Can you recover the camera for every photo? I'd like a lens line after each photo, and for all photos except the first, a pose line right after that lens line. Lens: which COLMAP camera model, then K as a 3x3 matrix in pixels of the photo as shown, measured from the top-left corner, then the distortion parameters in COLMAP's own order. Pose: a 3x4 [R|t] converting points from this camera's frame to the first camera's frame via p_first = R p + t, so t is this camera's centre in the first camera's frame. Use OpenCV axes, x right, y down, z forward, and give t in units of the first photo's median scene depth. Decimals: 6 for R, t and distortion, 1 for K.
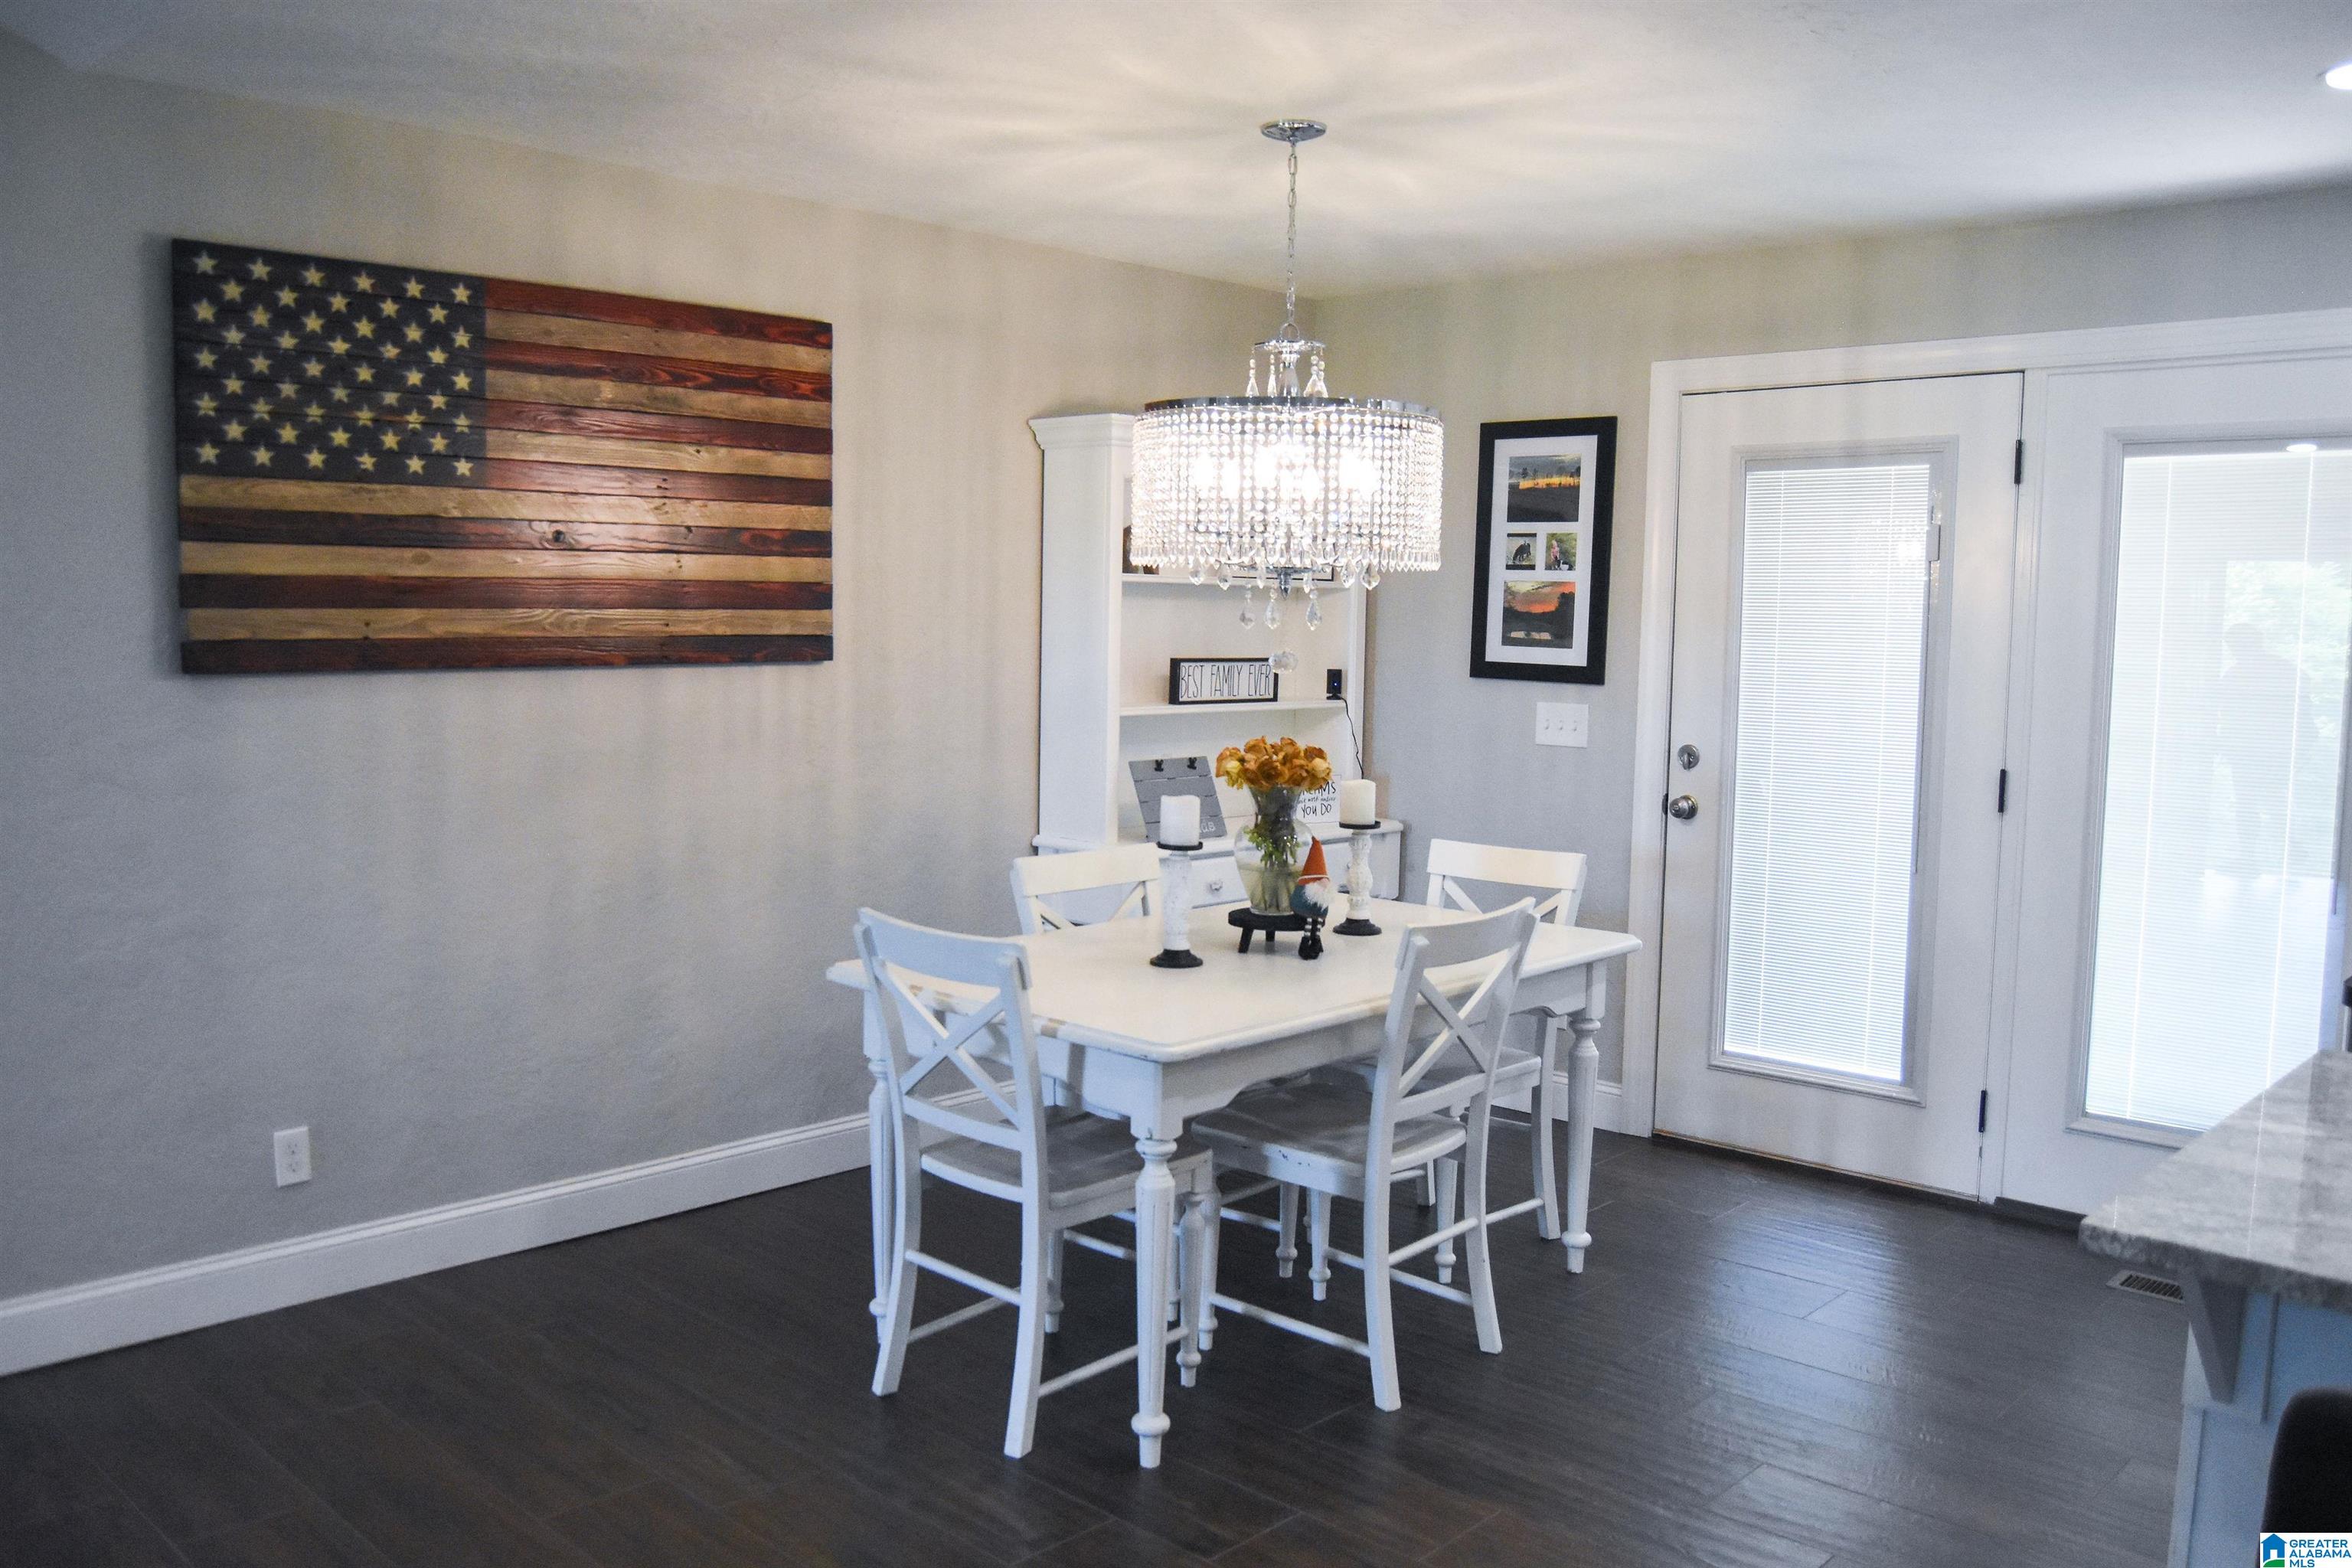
lens RADIAL K [[1868.6, 0, 1176.0], [0, 1868.6, 797.5], [0, 0, 1]] dist [-0.093172, 0.039212]
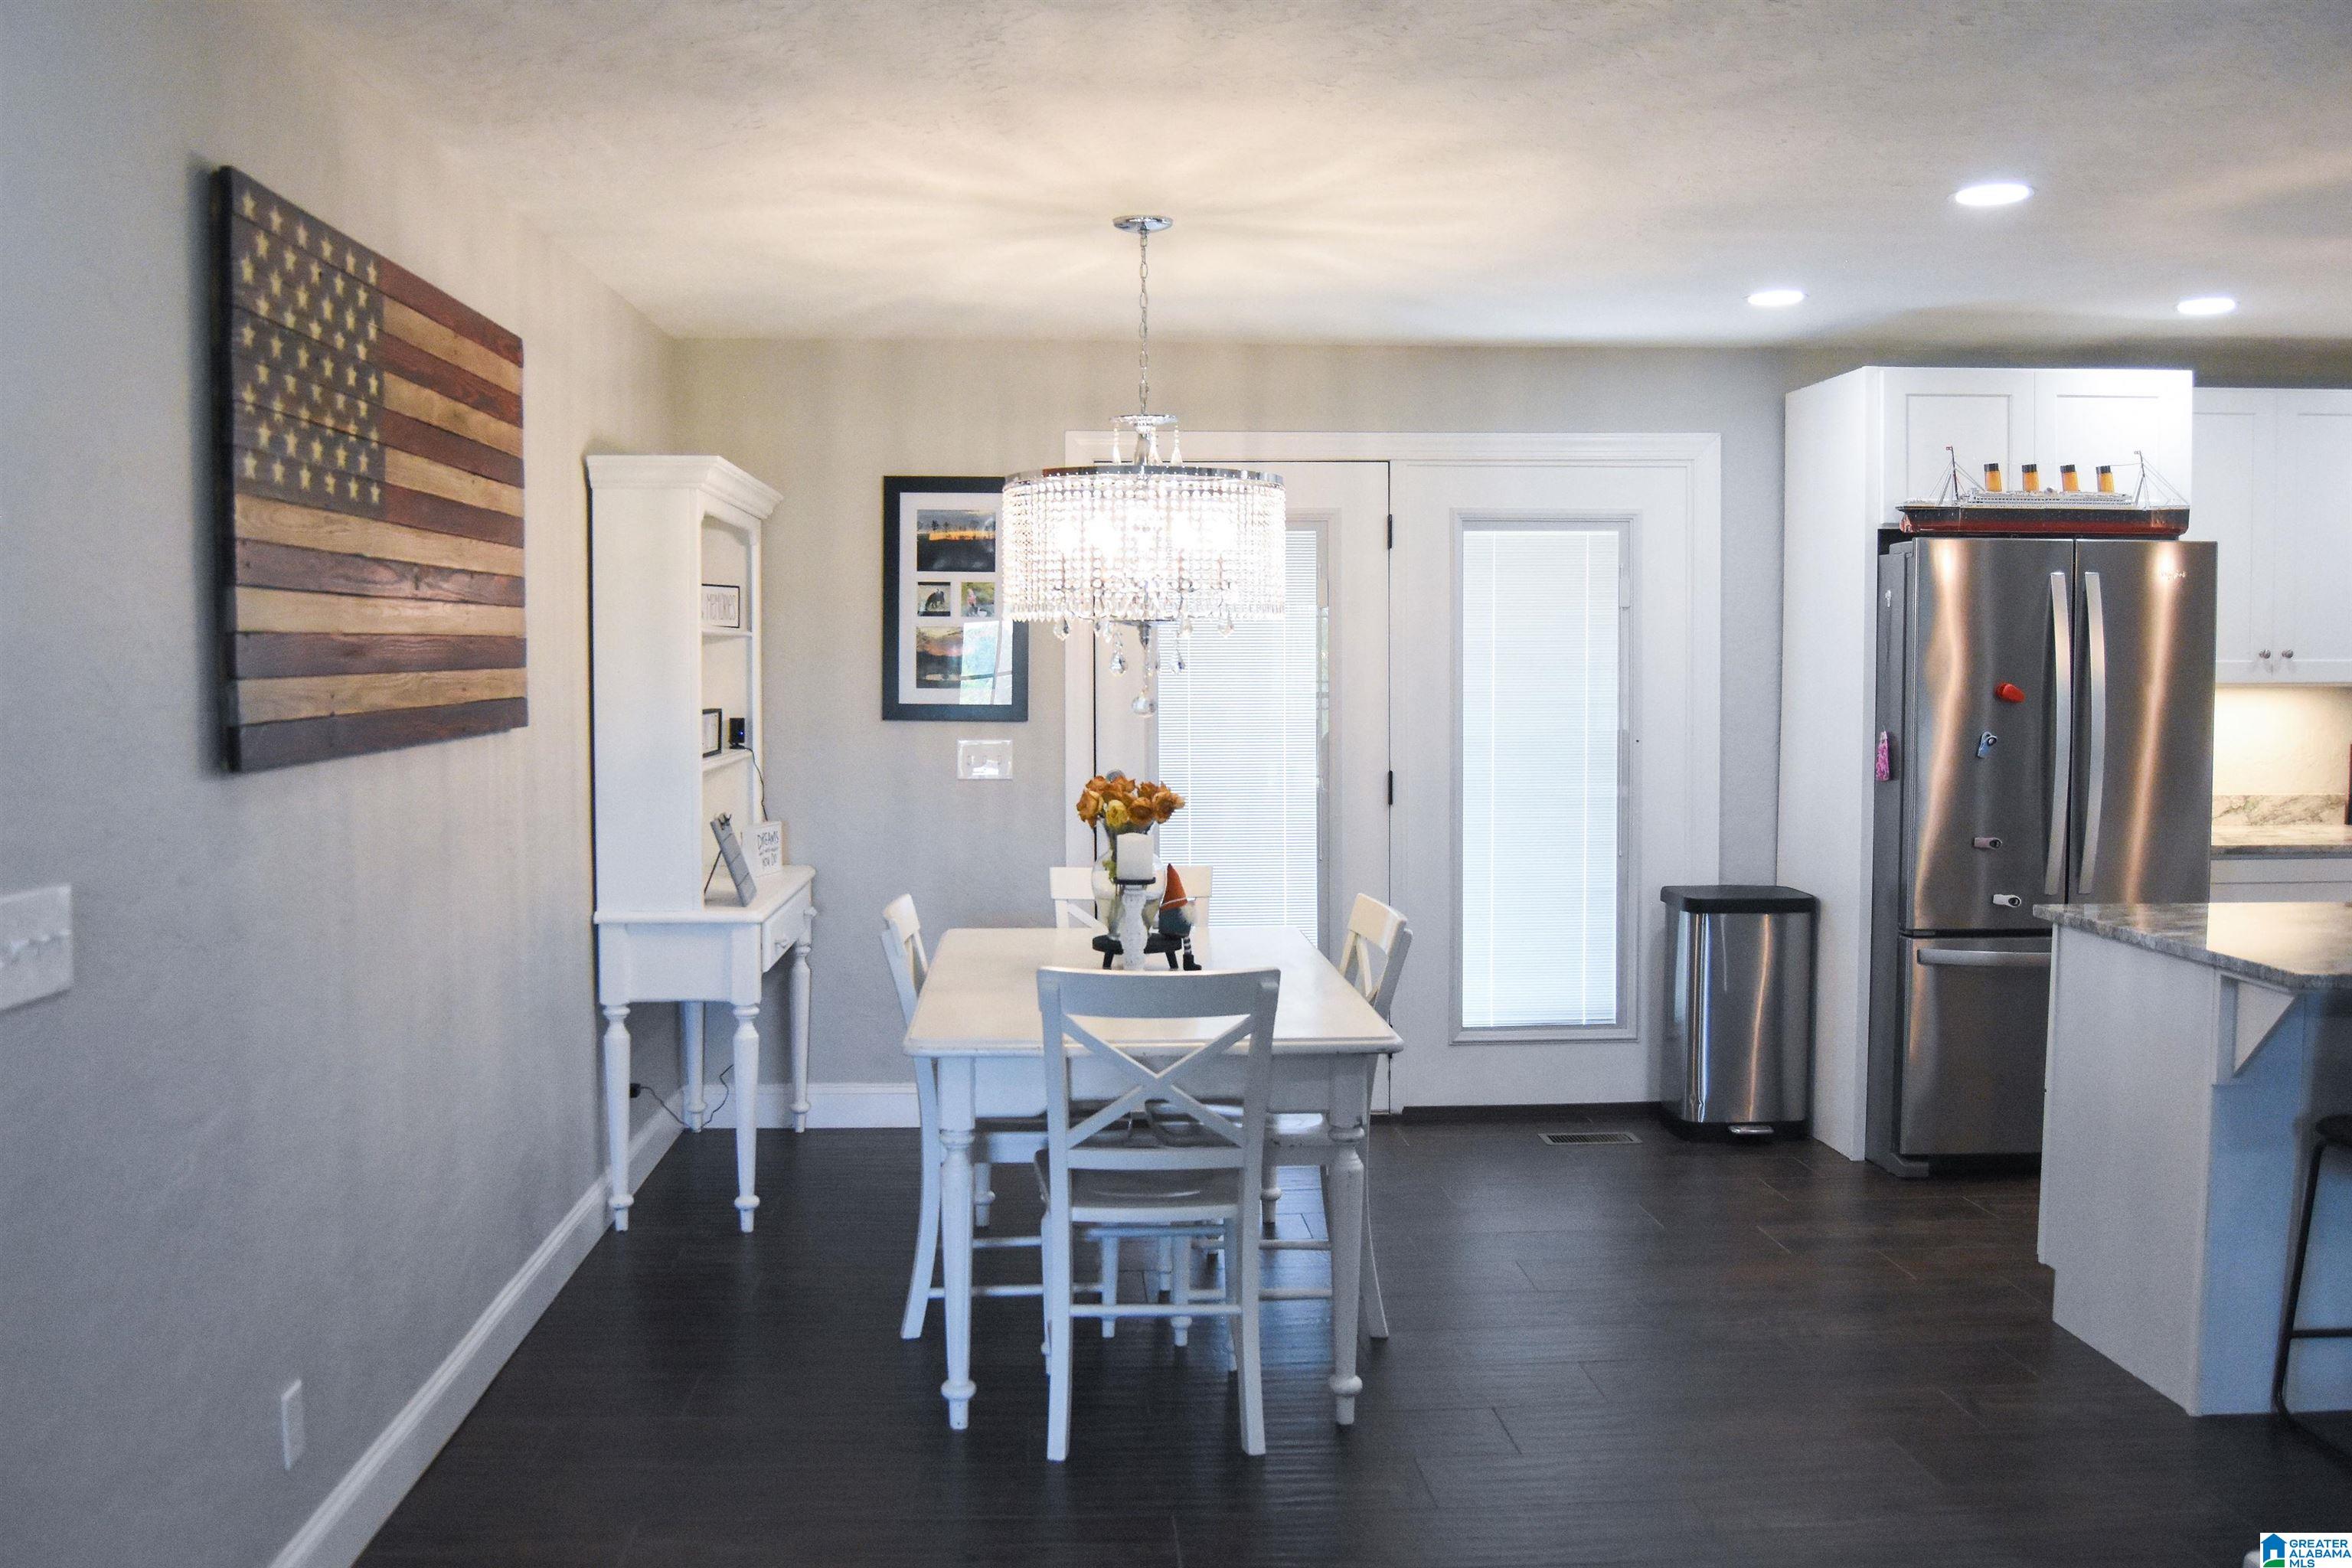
lens RADIAL K [[1980.2, 0, 1176.0], [0, 1980.2, 784.0], [0, 0, 1]] dist [-0.102810, 0.080318]
pose [[0.687212, -0.062934, 0.723726, -0.604126], [0.085329, 0.996337, 0.005617, -0.024761], [-0.721429, 0.057895, 0.690064, 0.147709]]
